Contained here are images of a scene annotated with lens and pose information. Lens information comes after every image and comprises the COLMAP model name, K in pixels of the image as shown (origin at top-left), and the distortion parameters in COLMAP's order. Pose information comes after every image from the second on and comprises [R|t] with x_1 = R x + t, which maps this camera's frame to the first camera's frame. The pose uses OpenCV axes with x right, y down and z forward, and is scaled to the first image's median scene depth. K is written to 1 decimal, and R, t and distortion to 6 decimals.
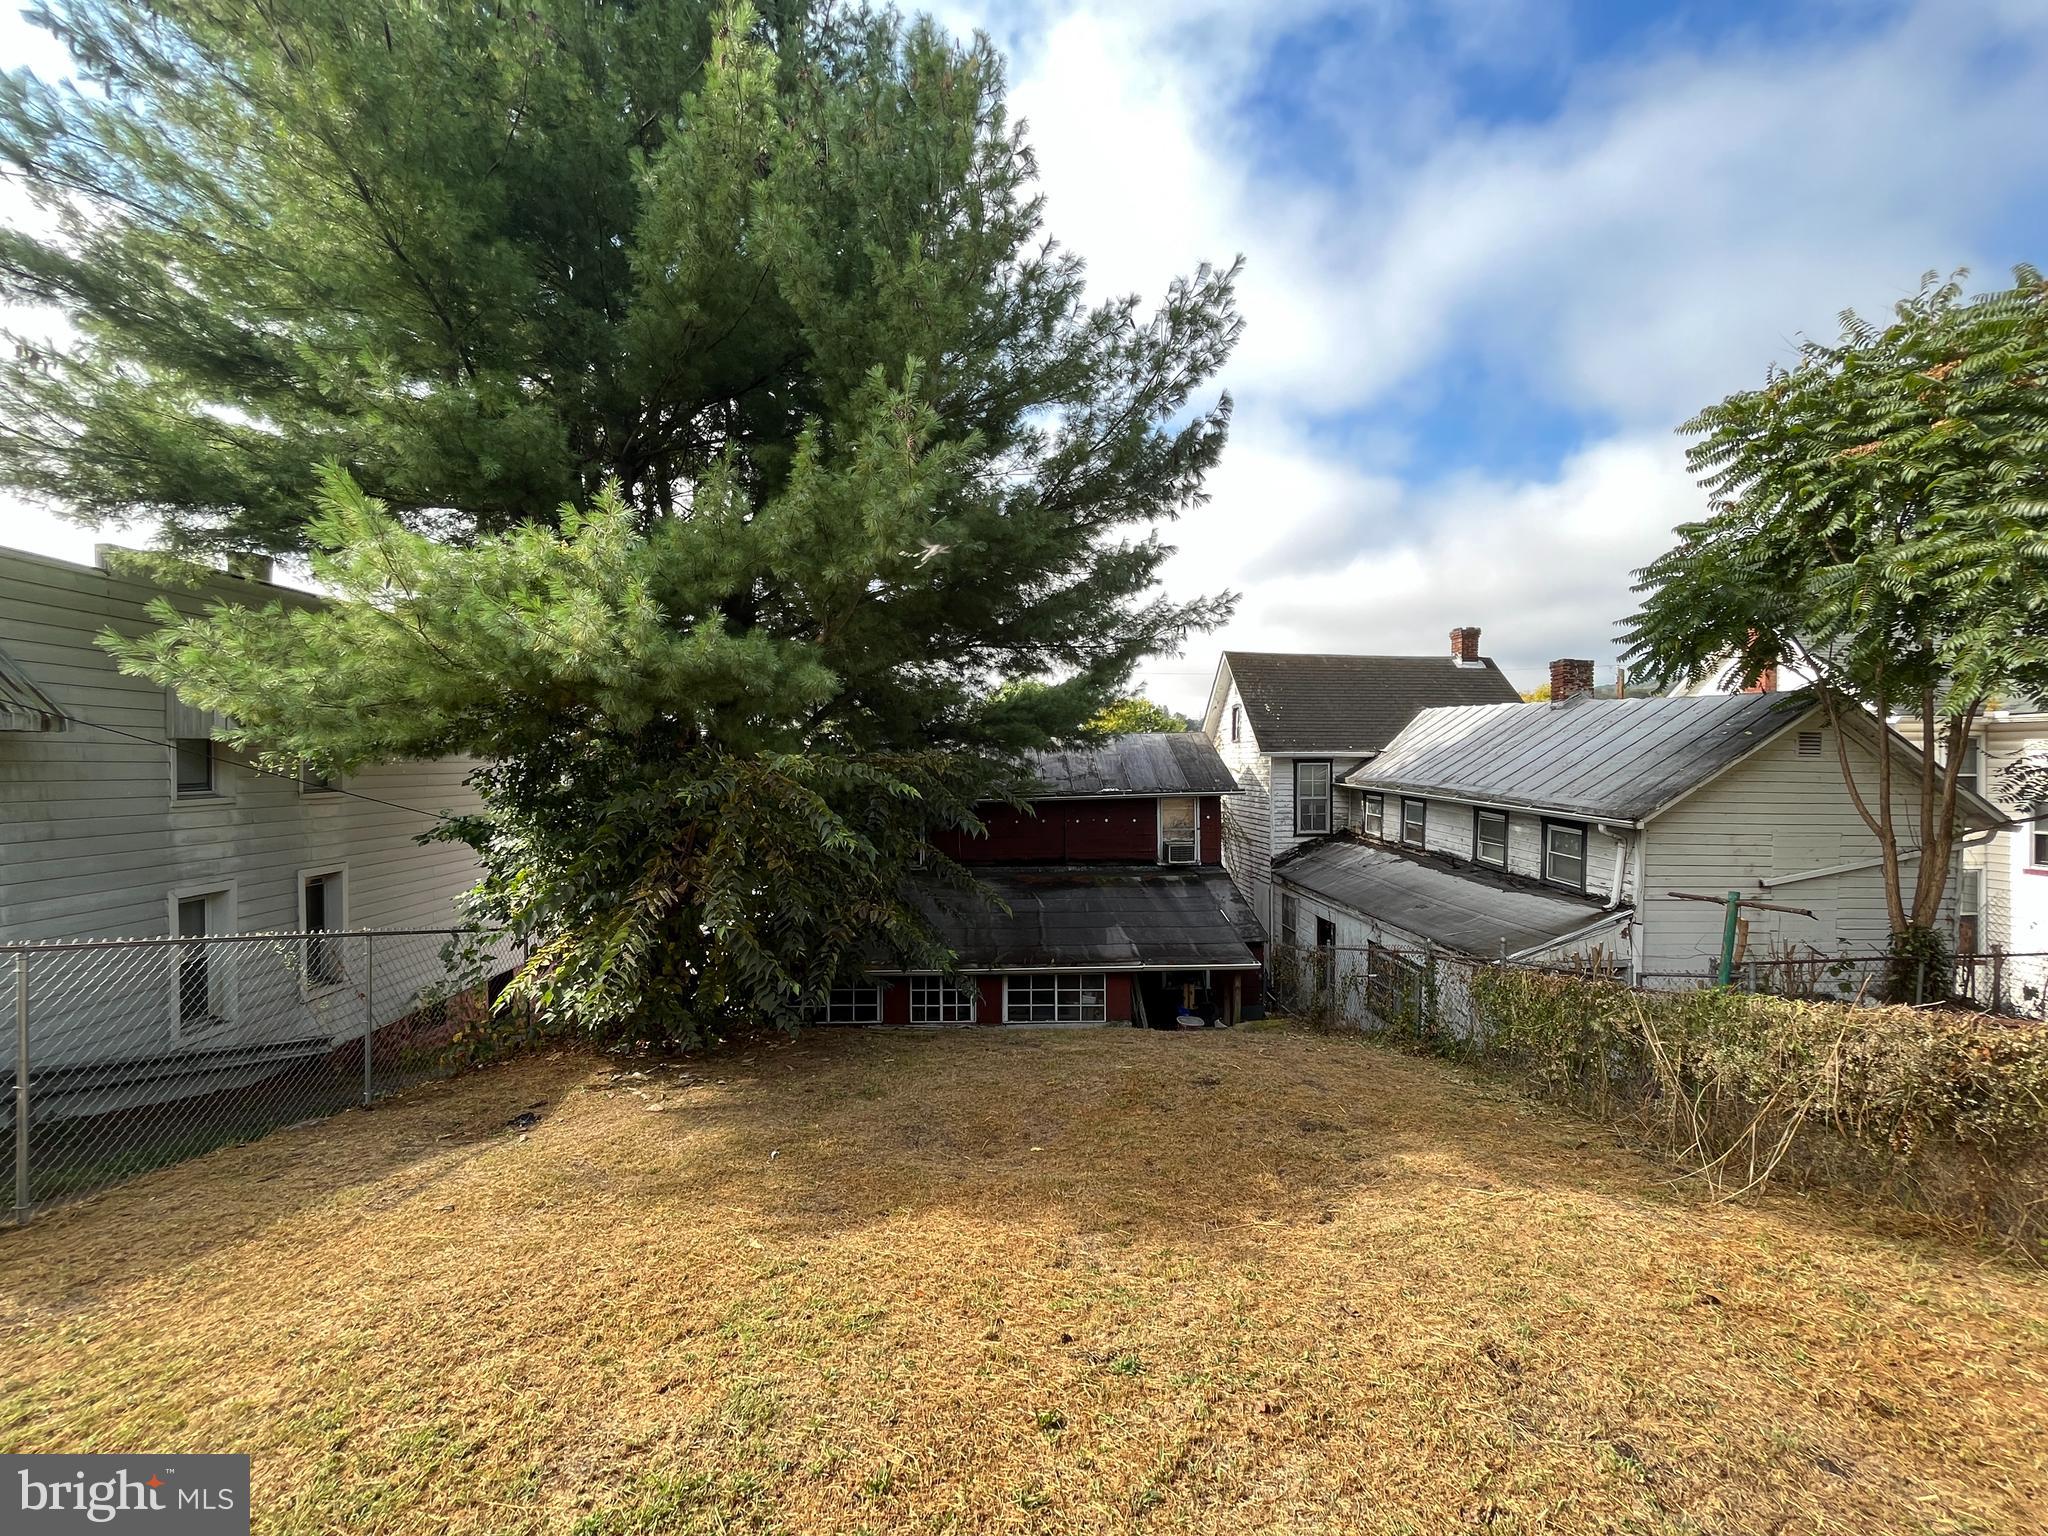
lens RADIAL K [[827.4, 0, 1024.0], [0, 827.4, 768.0], [0, 0, 1]] dist [-0.001605, -0.000224]
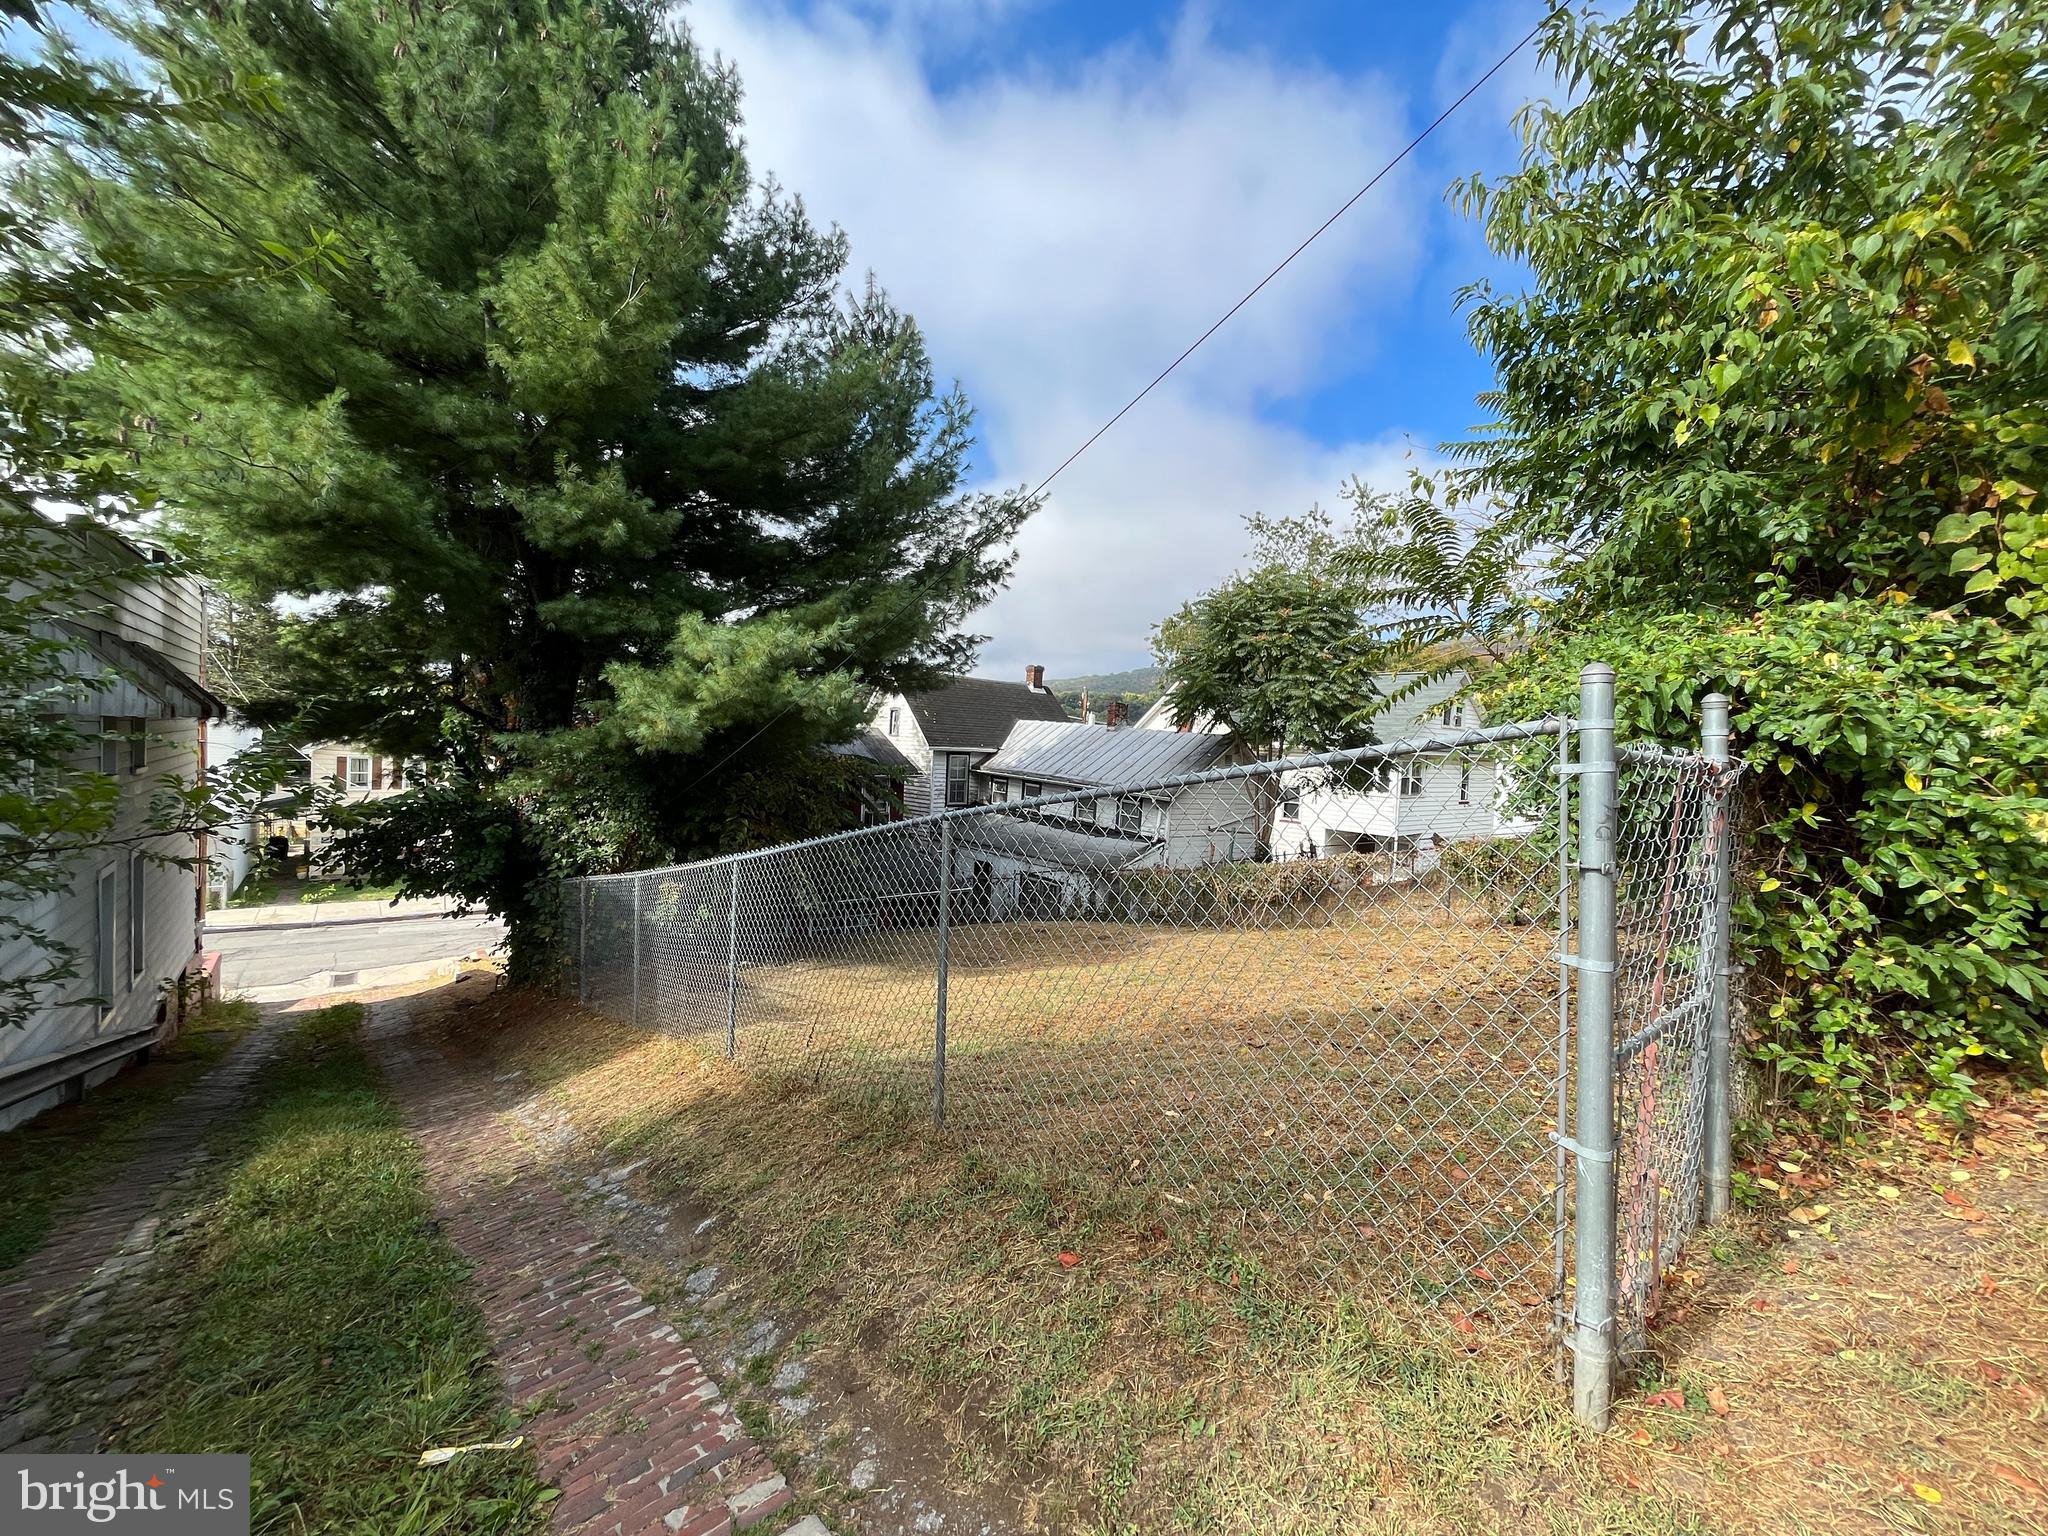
lens RADIAL K [[828.5, 0, 1018.5], [0, 828.5, 737.1], [0, 0, 1]] dist [-0.000966, -0.000118]
pose [[0.825729, 0.045583, 0.562222, -0.505405], [-0.042959, 0.998917, -0.017895, -0.021484], [-0.562428, -0.009377, 0.826793, -0.326728]]
